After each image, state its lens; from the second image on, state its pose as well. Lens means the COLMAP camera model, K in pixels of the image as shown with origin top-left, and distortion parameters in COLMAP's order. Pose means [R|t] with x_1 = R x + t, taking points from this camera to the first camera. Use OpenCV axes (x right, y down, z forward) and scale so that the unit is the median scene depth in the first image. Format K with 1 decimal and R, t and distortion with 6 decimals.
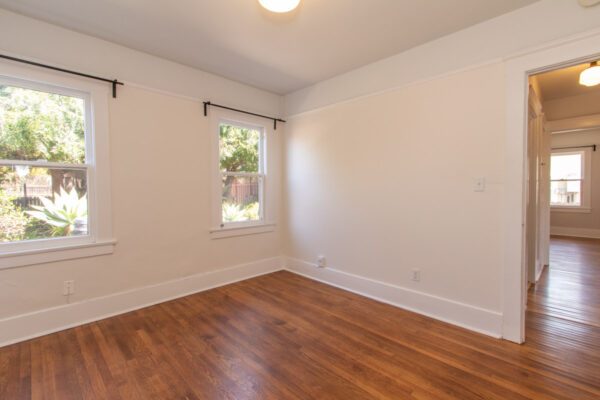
lens RADIAL K [[273.5, 0, 309.7], [0, 273.5, 192.1], [0, 0, 1]] dist [0.005311, -0.002023]
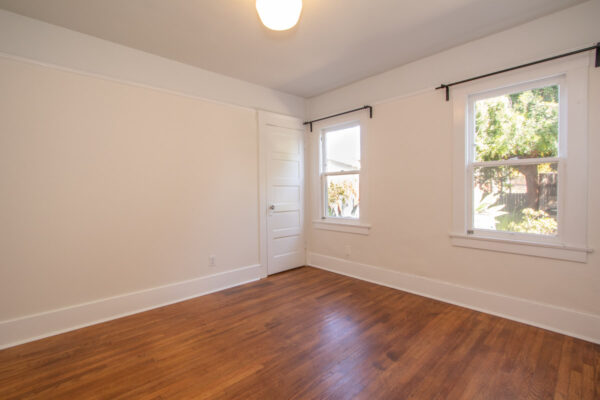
lens RADIAL K [[273.5, 0, 294.5], [0, 273.5, 196.5], [0, 0, 1]] dist [0.005311, -0.002023]
pose [[-0.048611, 0.029365, -0.998386, 0.617642], [0.000144, 0.999568, 0.029393, -0.003352], [0.998818, 0.001285, -0.048594, 0.686833]]
